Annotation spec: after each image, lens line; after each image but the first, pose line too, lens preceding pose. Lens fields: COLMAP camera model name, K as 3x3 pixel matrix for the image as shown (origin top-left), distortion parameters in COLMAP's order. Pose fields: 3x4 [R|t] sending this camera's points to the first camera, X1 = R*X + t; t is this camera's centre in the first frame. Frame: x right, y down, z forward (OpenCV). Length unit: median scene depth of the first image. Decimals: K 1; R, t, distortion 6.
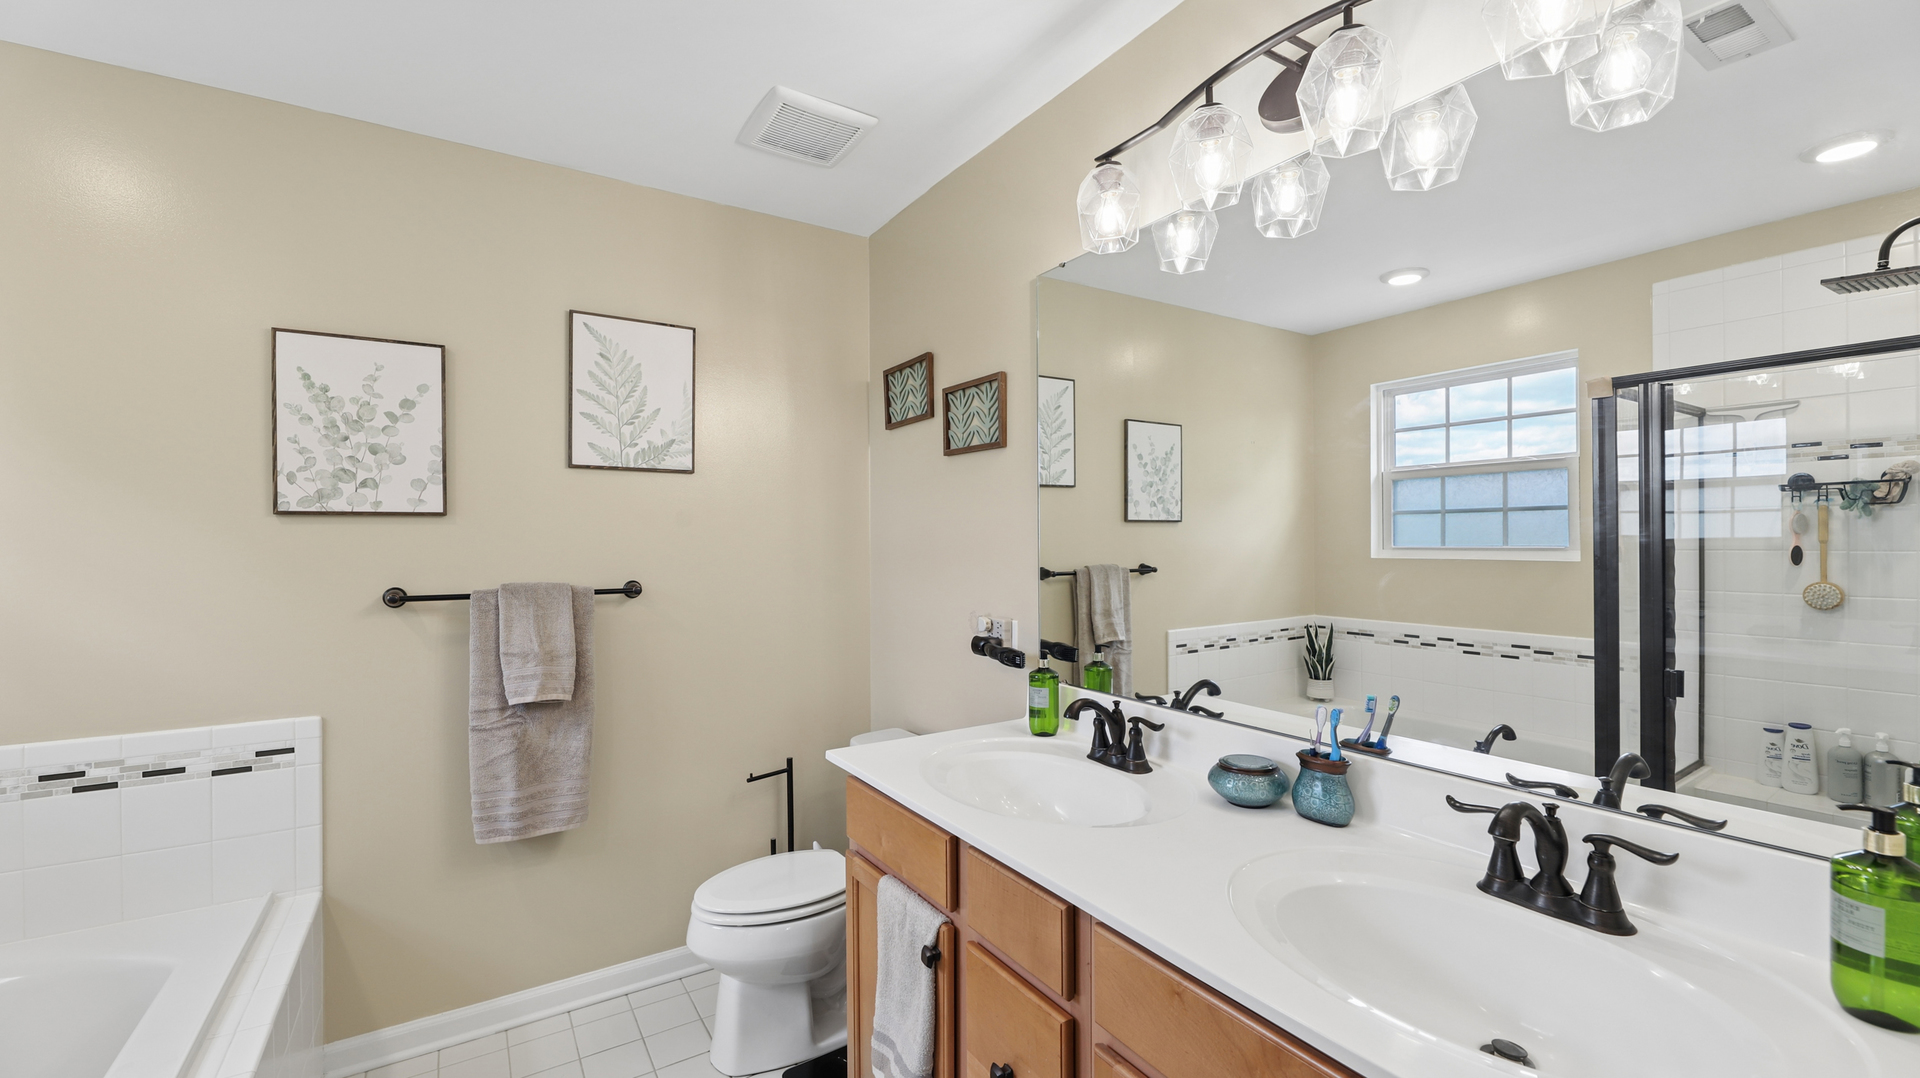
lens RADIAL K [[777.2, 0, 963.0], [0, 777.2, 538.8], [0, 0, 1]] dist [-0.001670, -0.001272]
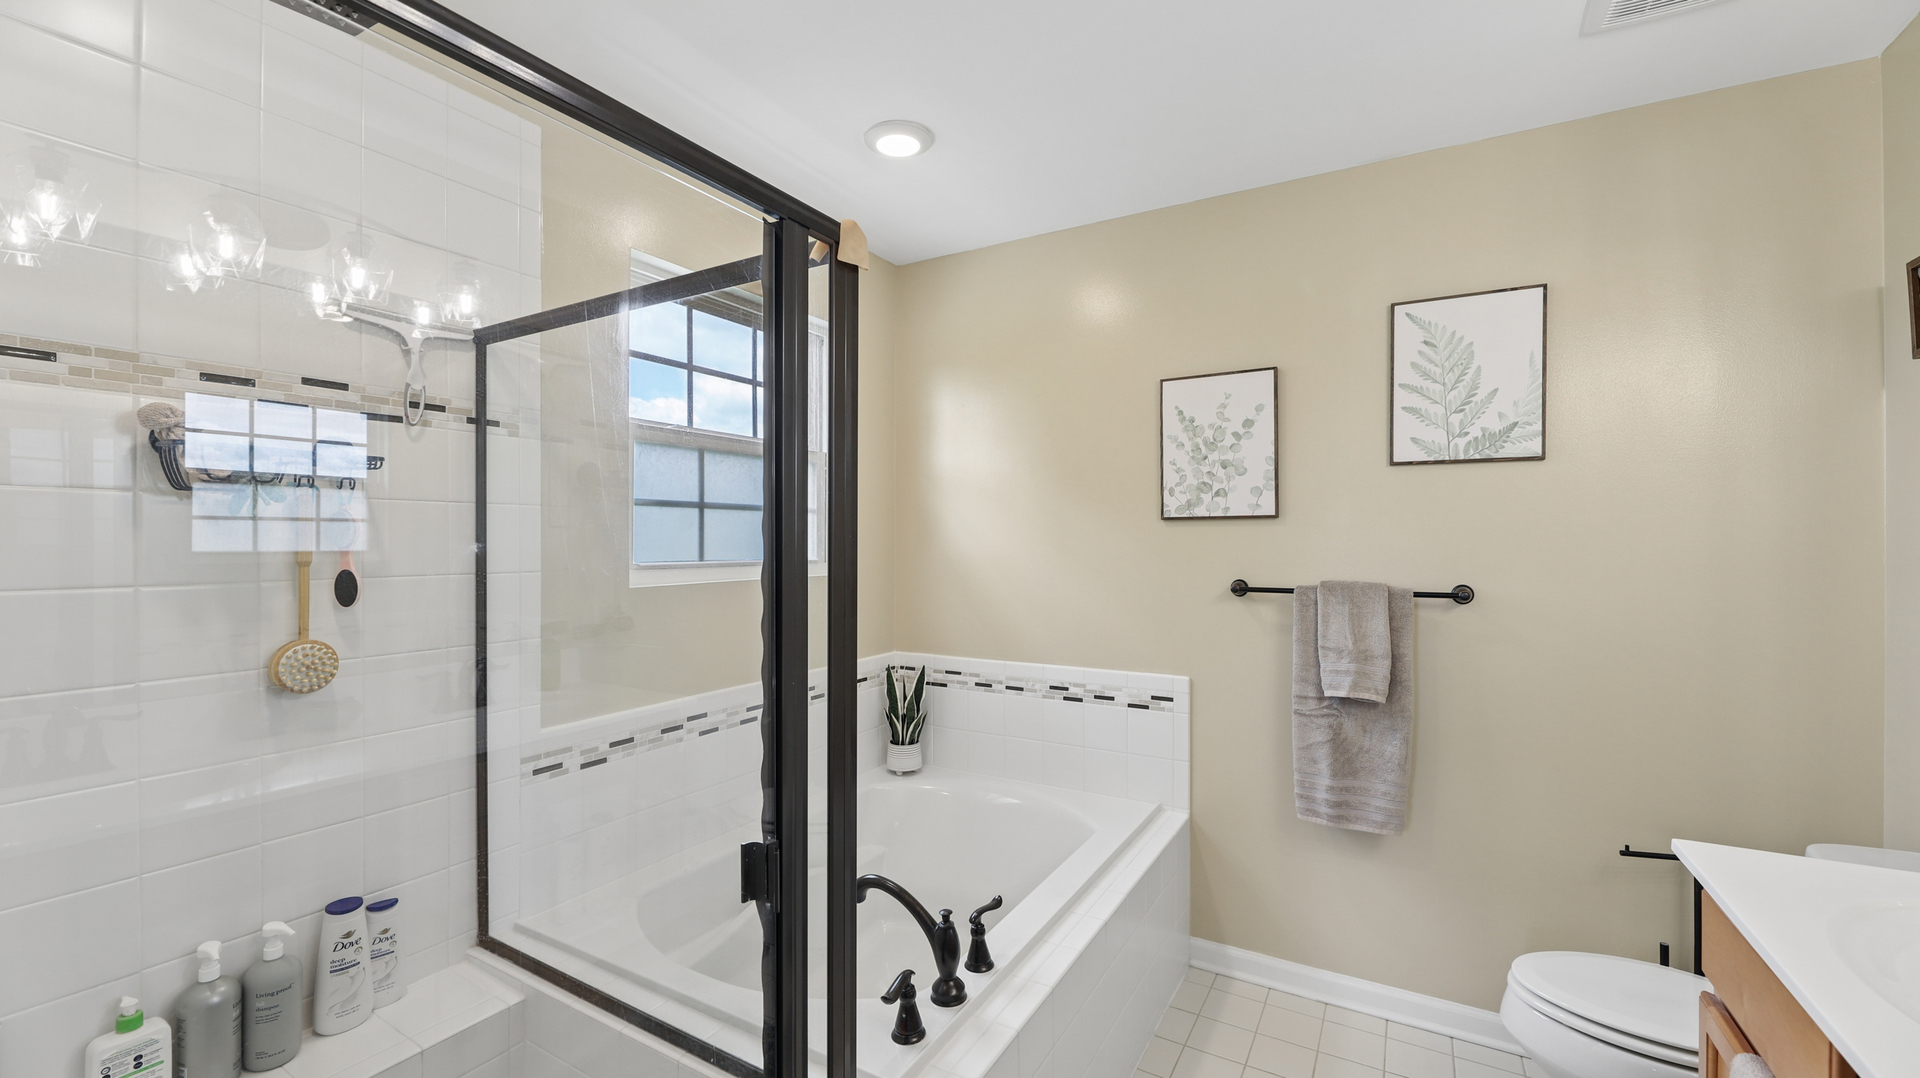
lens RADIAL K [[777.2, 0, 963.0], [0, 777.2, 538.8], [0, 0, 1]] dist [-0.001670, -0.001272]
pose [[0.451249, 0.001315, -0.892397, 0.134415], [0.000403, 0.999999, 0.001677, -0.001409], [0.892398, -0.001116, 0.451247, 0.085338]]
